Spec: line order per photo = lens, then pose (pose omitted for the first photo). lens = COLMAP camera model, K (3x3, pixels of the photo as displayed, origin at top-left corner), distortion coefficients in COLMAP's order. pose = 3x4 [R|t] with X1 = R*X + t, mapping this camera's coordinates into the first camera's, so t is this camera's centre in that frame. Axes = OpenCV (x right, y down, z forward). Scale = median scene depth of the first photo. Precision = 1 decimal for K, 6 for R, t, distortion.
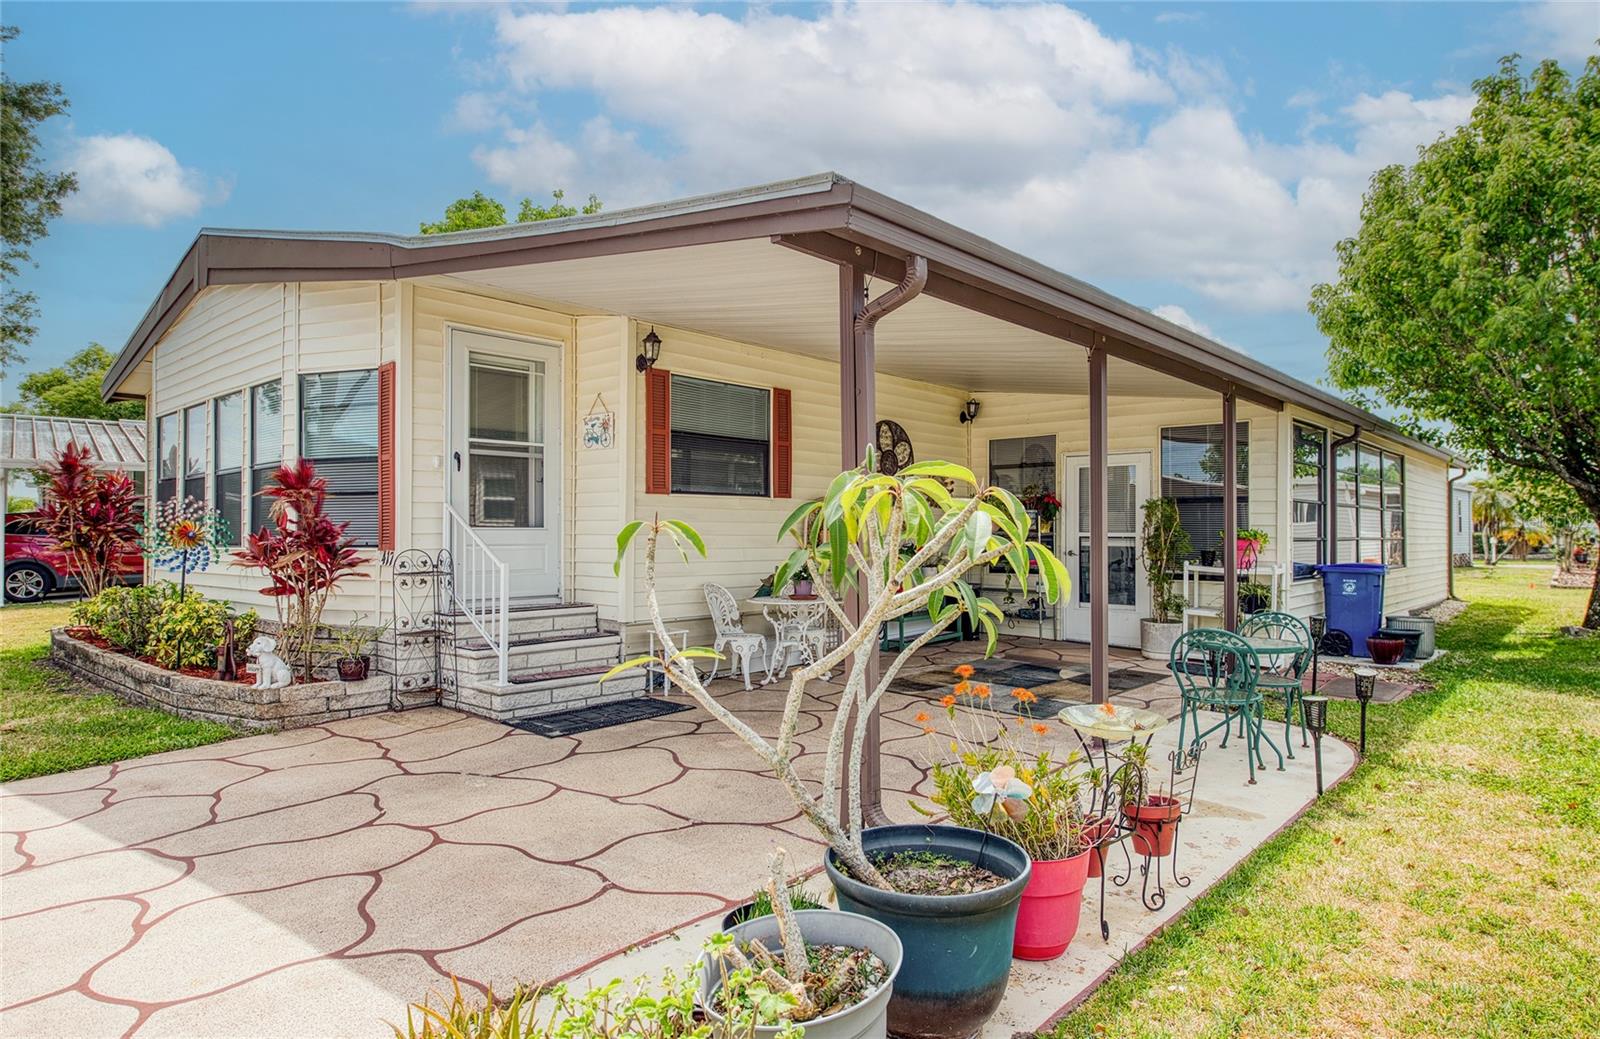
lens RADIAL K [[921.4, 0, 802.9], [0, 921.4, 519.8], [0, 0, 1]] dist [-0.003859, -0.000945]
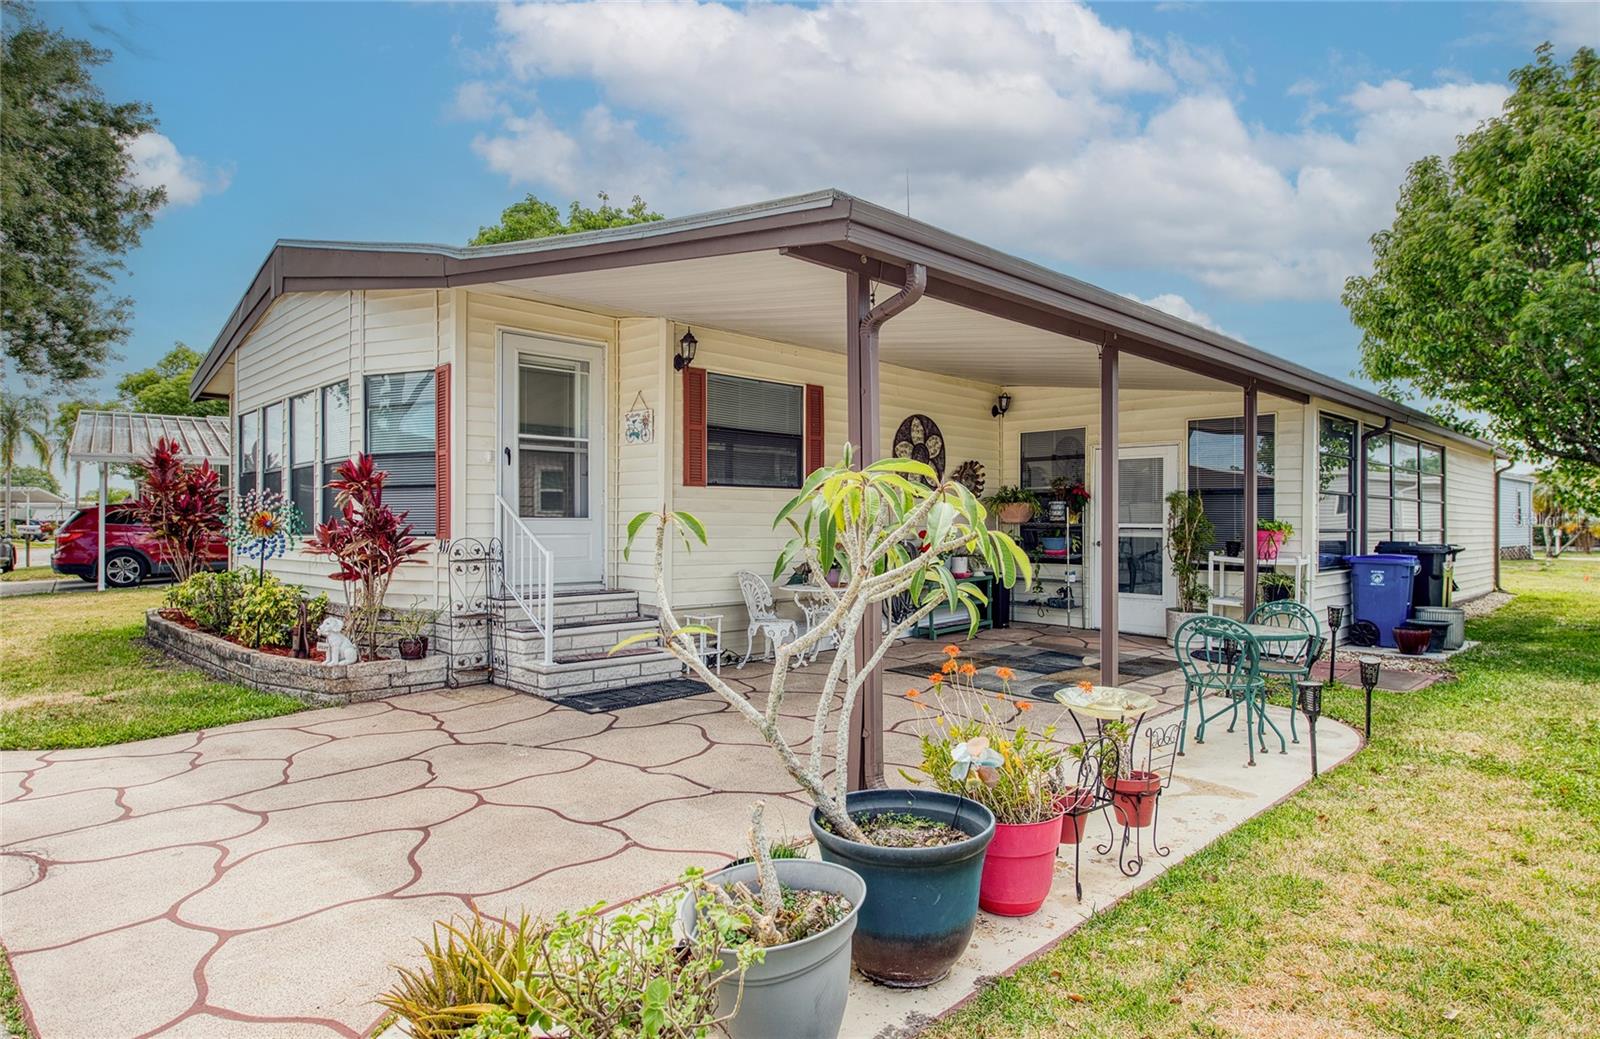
lens RADIAL K [[903.7, 0, 800.0], [0, 903.7, 519.5], [0, 0, 1]] dist [-0.005071, -0.000970]
pose [[0.998296, 0.001438, -0.058340, 0.023915], [-0.000868, 0.999952, 0.009782, -0.000220], [0.058351, -0.009715, 0.998249, -0.027326]]
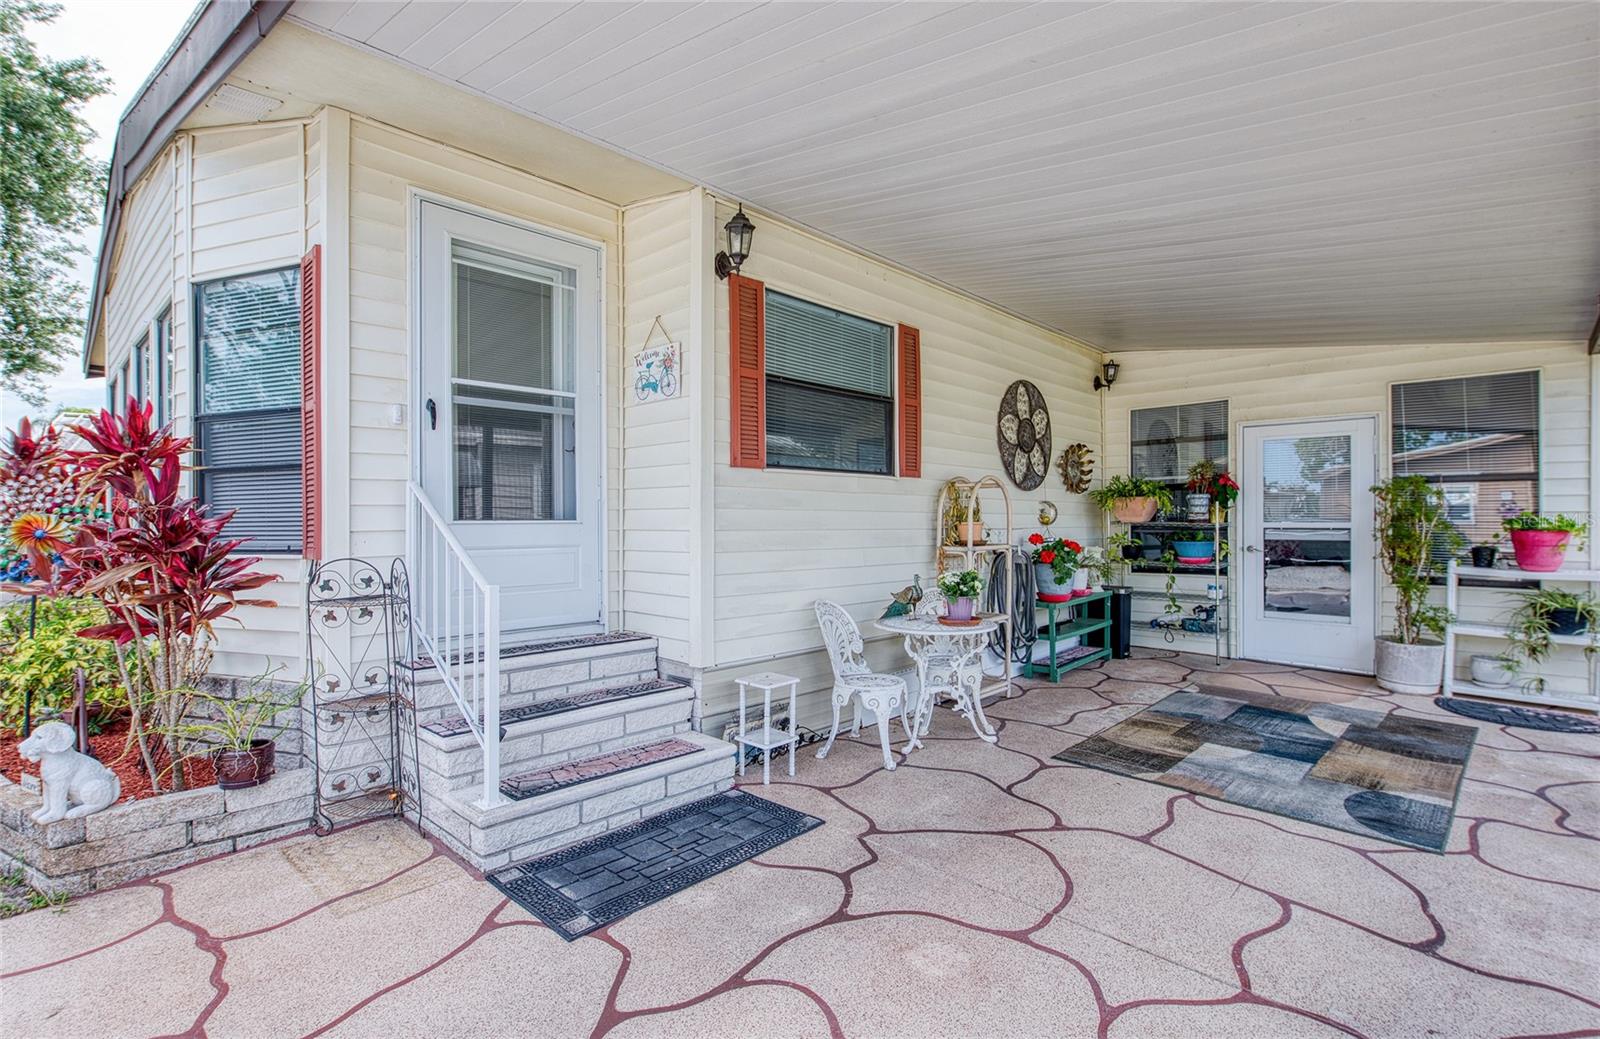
lens RADIAL K [[766.7, 0, 811.8], [0, 766.7, 518.9], [0, 0, 1]] dist [-0.015605, -0.000211]
pose [[0.999860, -0.005196, -0.015925, -0.105626], [0.005349, 0.999940, 0.009543, 0.003301], [0.015875, -0.009627, 0.999828, 0.463504]]
